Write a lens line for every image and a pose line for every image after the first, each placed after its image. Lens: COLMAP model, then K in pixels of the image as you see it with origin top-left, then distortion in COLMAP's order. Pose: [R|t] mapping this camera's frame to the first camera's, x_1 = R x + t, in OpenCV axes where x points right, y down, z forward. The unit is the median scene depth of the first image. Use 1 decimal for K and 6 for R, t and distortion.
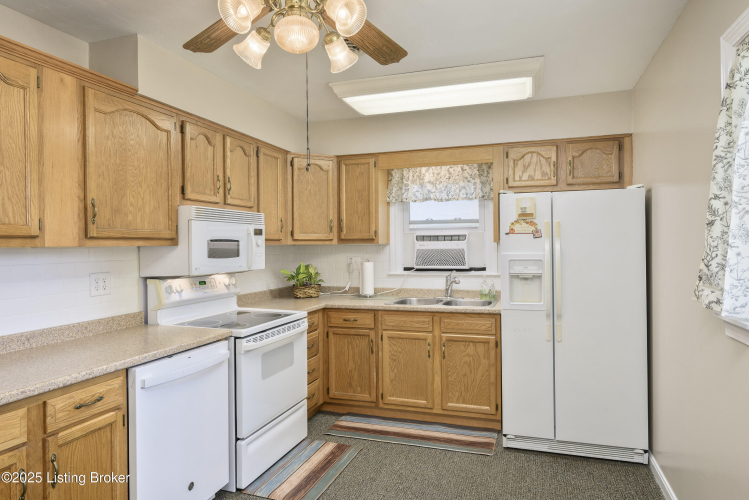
lens RADIAL K [[462.2, 0, 376.4], [0, 462.2, 249.6], [0, 0, 1]] dist [0.001878, 0.000048]
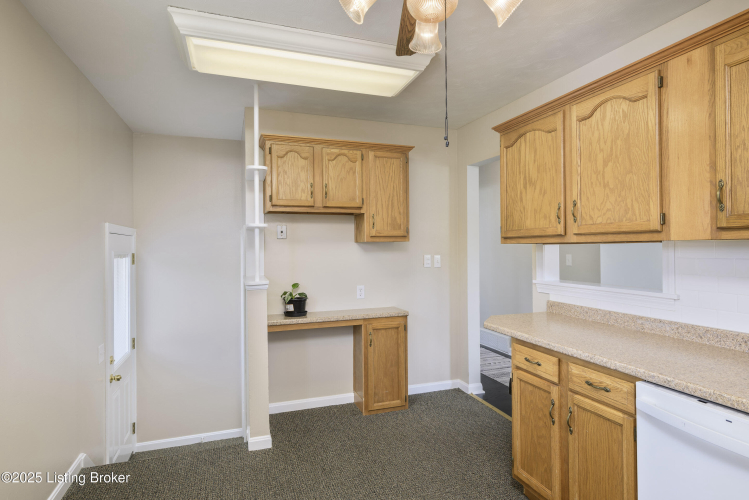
lens RADIAL K [[412.3, 0, 376.3], [0, 412.3, 246.4], [0, 0, 1]] dist [-0.002821, 0.000187]
pose [[-0.782609, 0.012391, -0.622390, 0.343493], [0.008488, 0.999921, 0.009234, -0.006554], [0.622455, 0.001943, -0.782653, 1.318395]]
